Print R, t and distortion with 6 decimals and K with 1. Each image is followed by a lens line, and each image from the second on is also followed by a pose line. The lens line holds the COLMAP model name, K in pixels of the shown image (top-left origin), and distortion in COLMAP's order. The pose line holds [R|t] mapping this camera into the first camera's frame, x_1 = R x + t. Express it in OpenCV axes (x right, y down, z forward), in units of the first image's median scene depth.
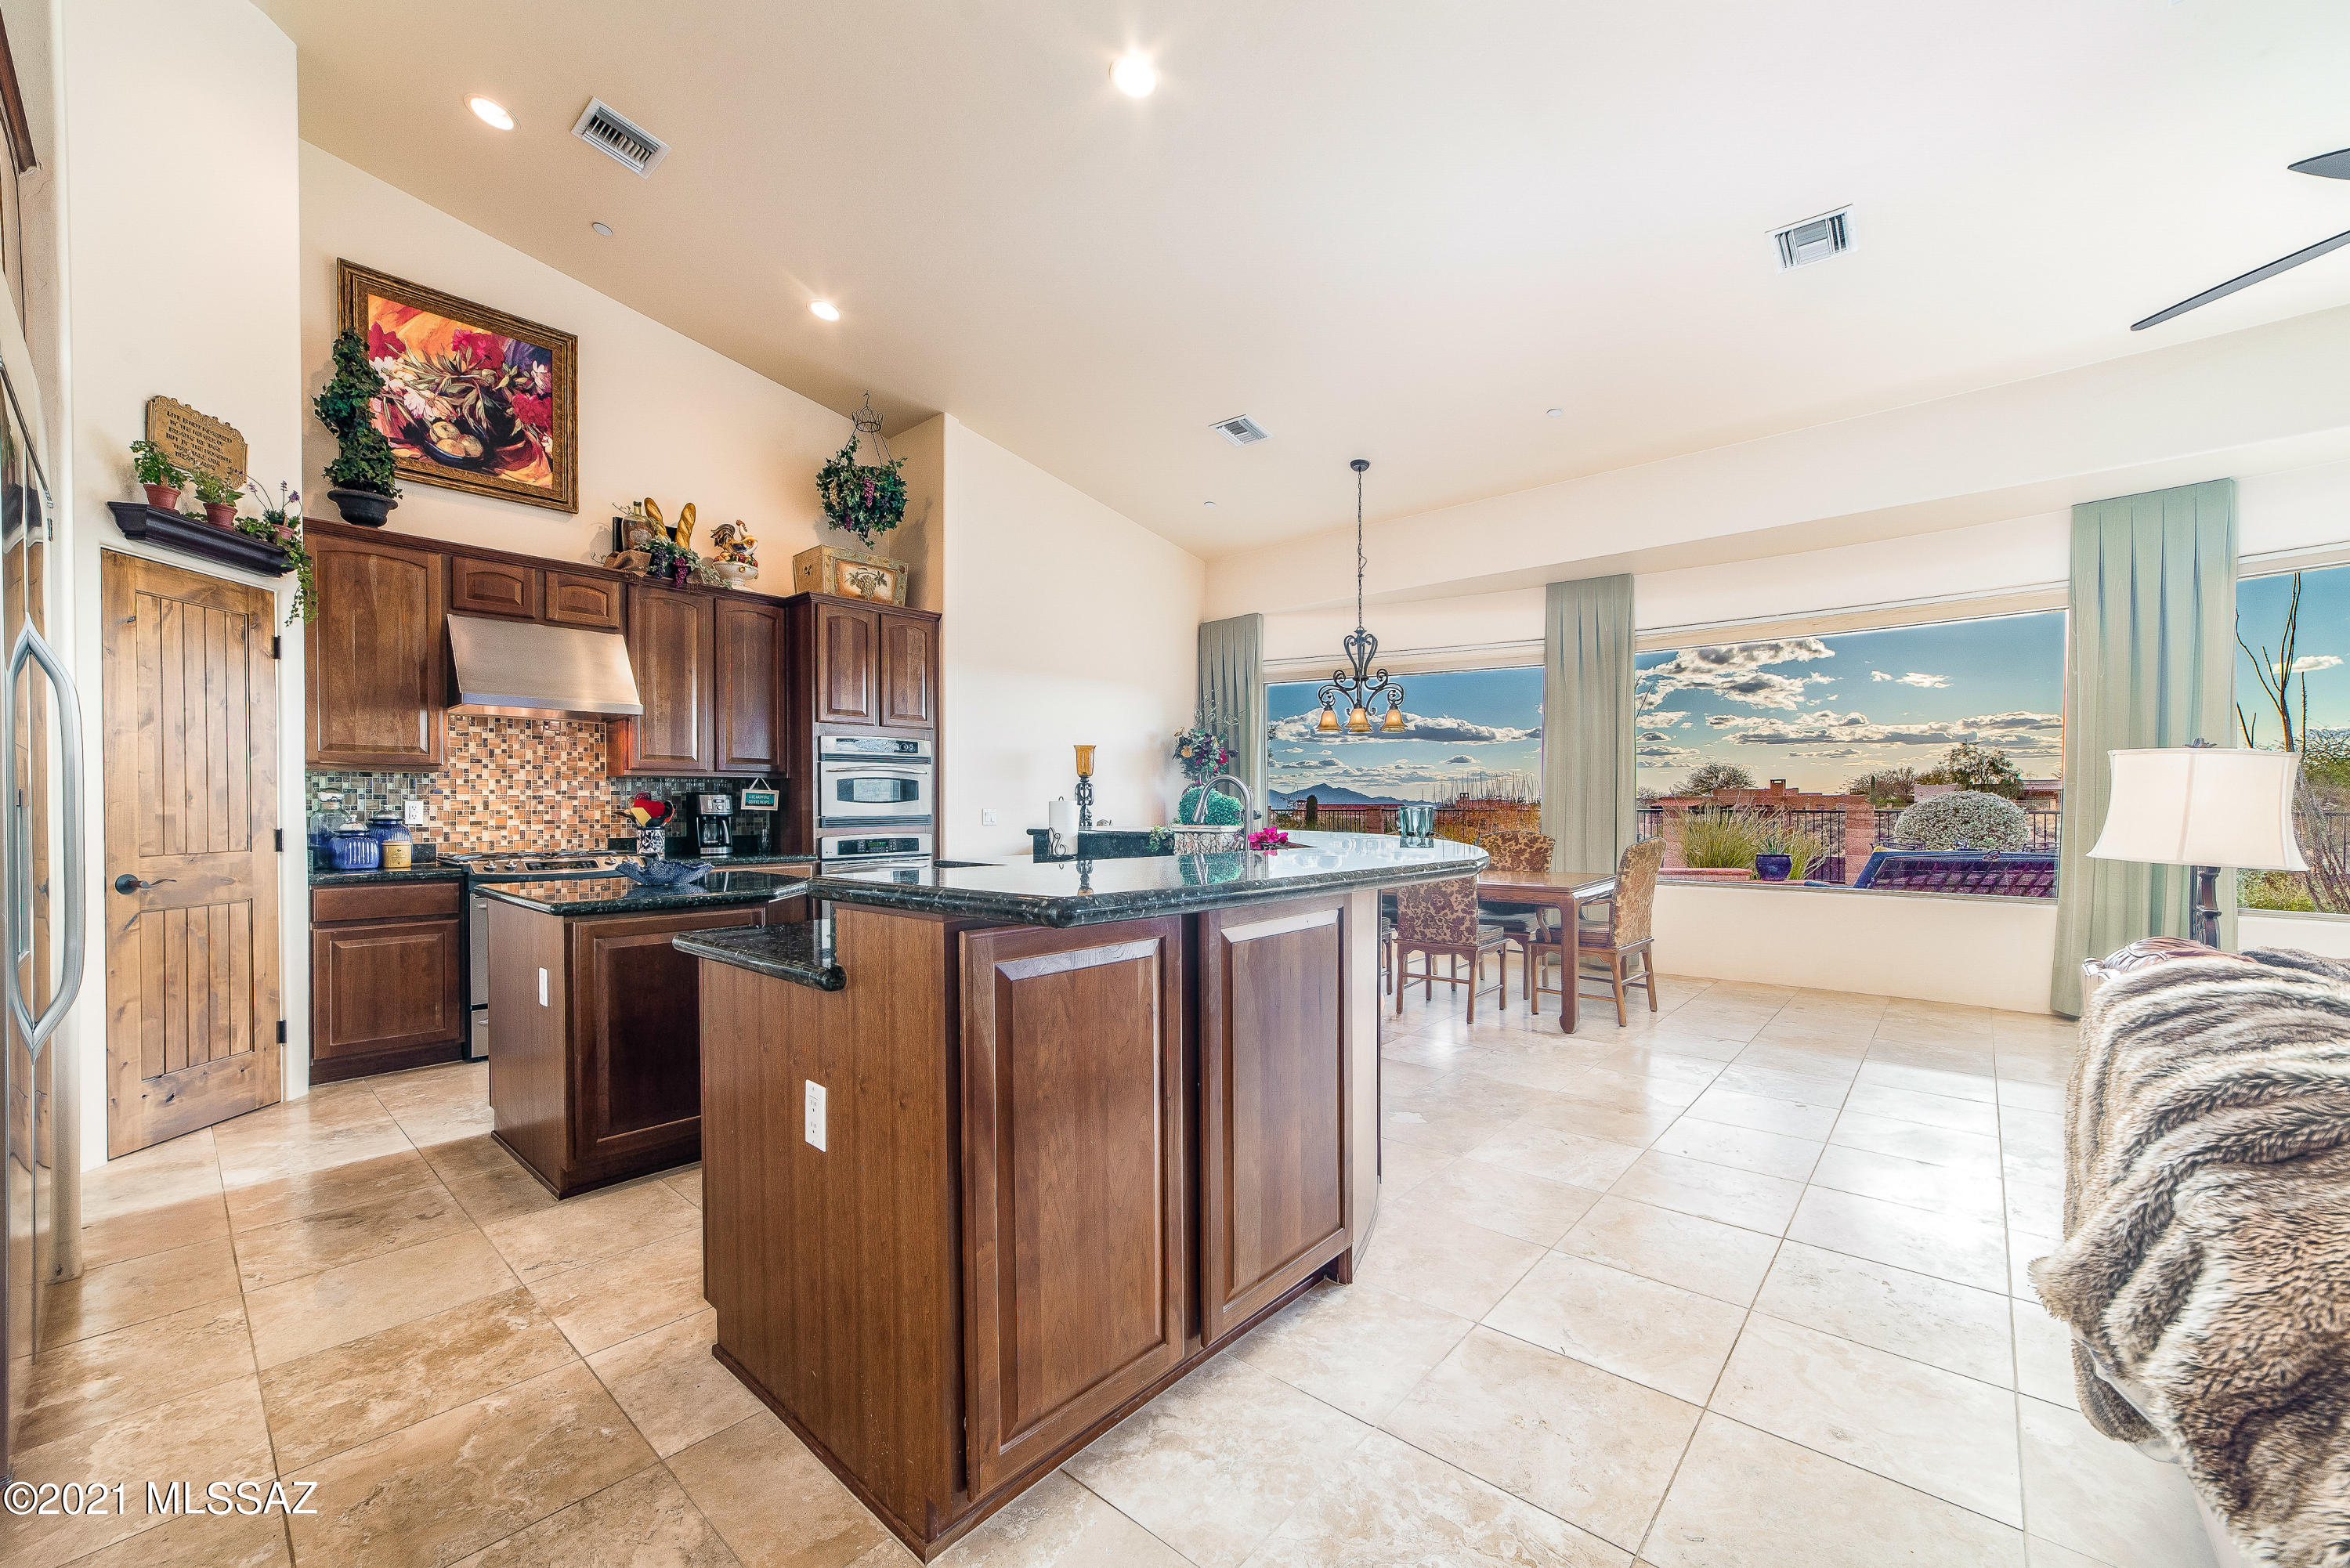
lens RADIAL K [[929.5, 0, 1177.9], [0, 929.5, 812.5], [0, 0, 1]] dist [-0.028521, 0.011221]
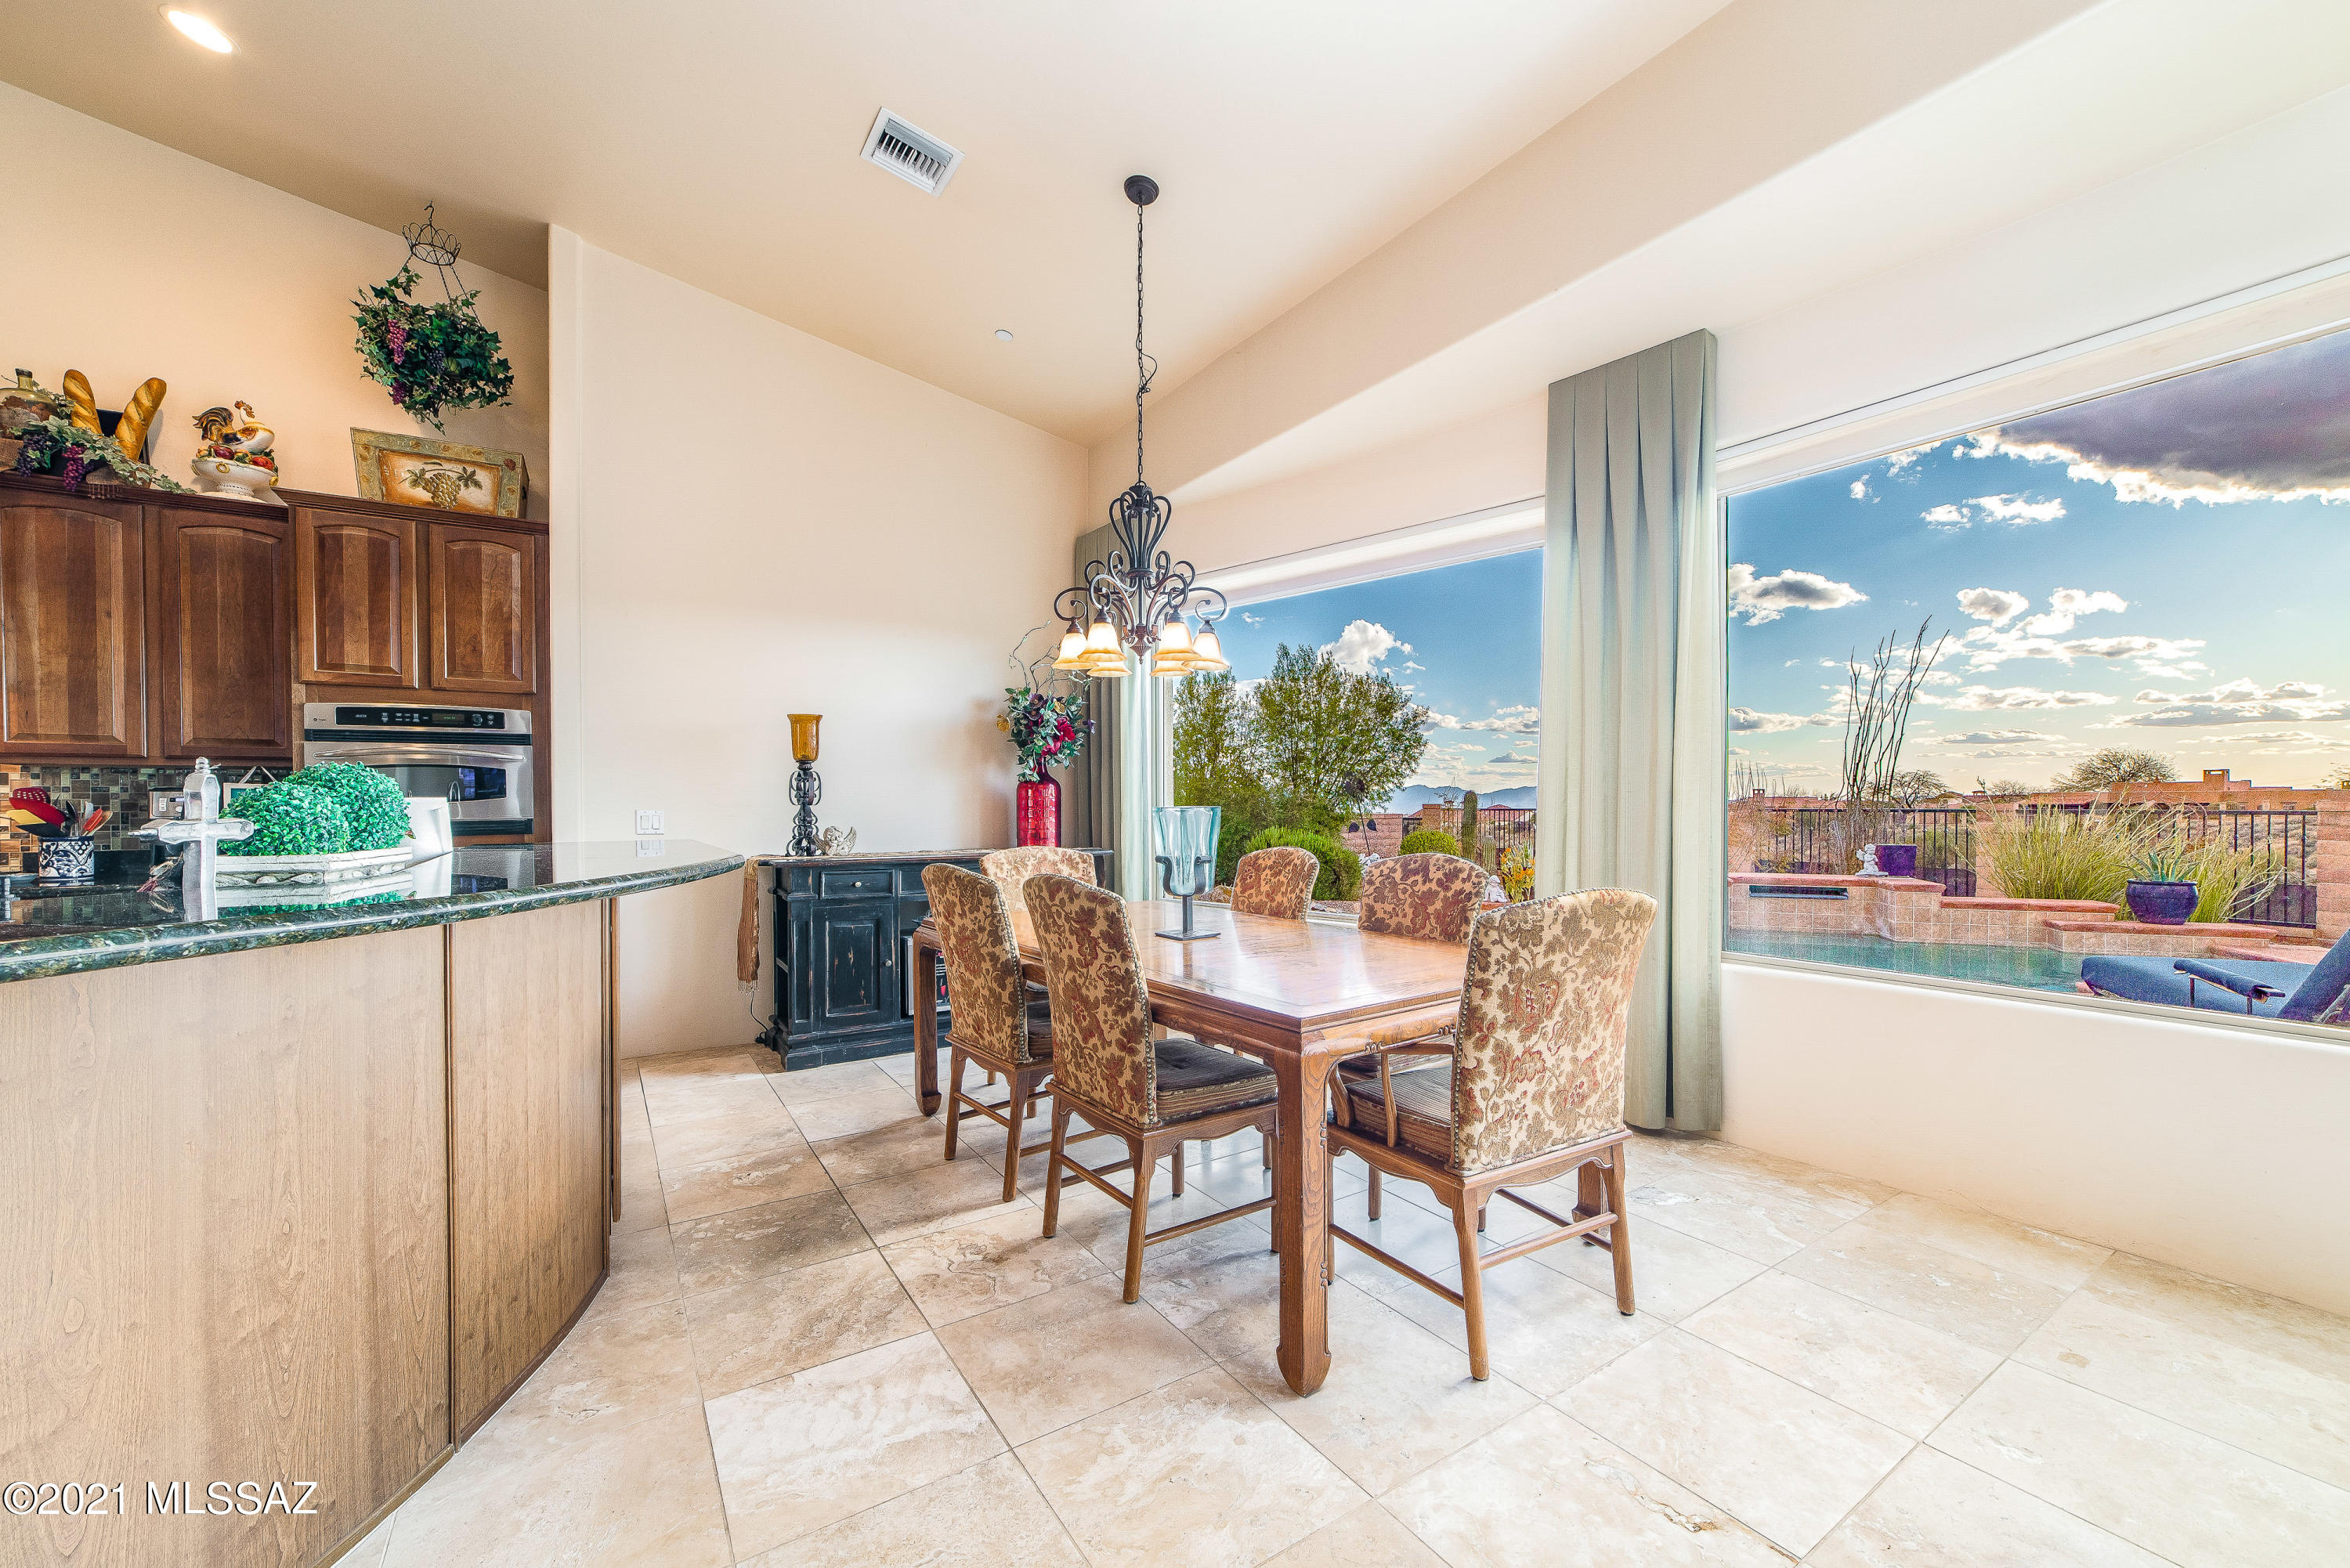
lens RADIAL K [[929.5, 0, 1177.9], [0, 929.5, 812.5], [0, 0, 1]] dist [-0.028521, 0.011221]
pose [[0.962671, 0.000932, -0.270672, 0.442144], [-0.000548, 0.999999, 0.001494, -0.004382], [0.270673, -0.001290, 0.962670, 0.569711]]
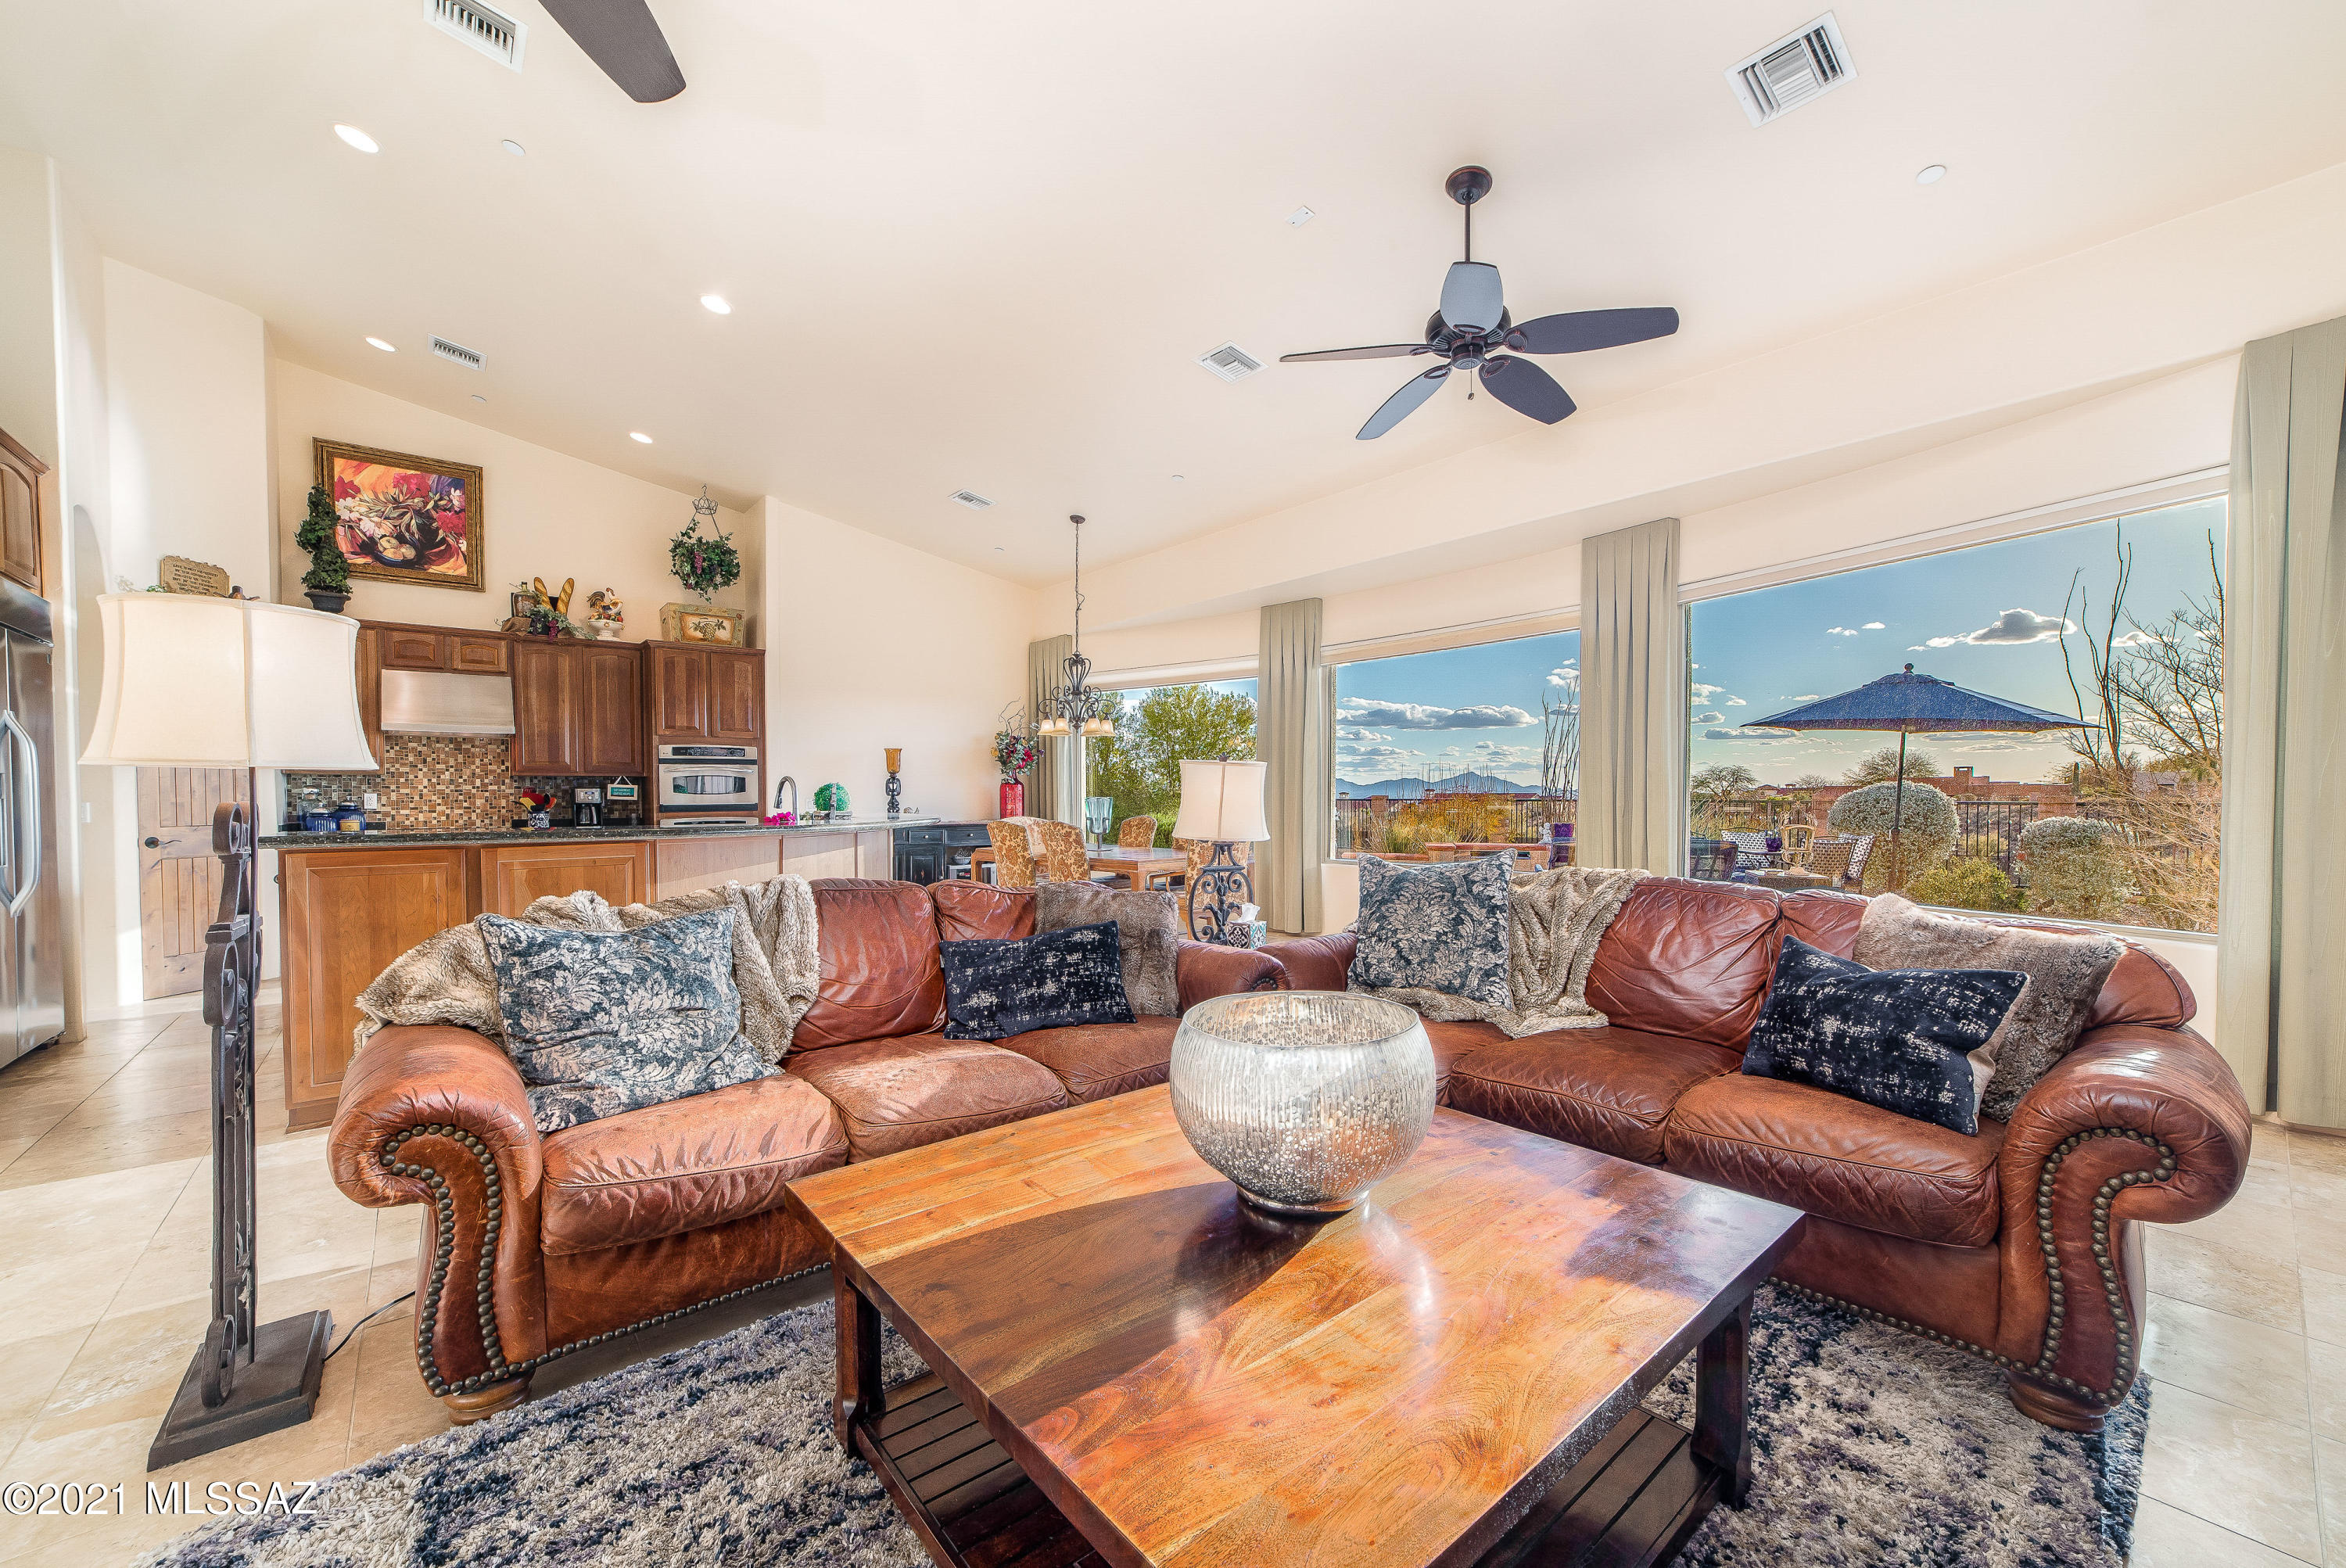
lens RADIAL K [[928.0, 0, 1175.9], [0, 928.0, 812.4], [0, 0, 1]] dist [-0.028521, 0.011221]
pose [[0.987539, 0.002900, -0.157347, 0.625734], [-0.001164, 0.999937, 0.011122, 0.000451], [0.157369, -0.010801, 0.987481, -0.238429]]
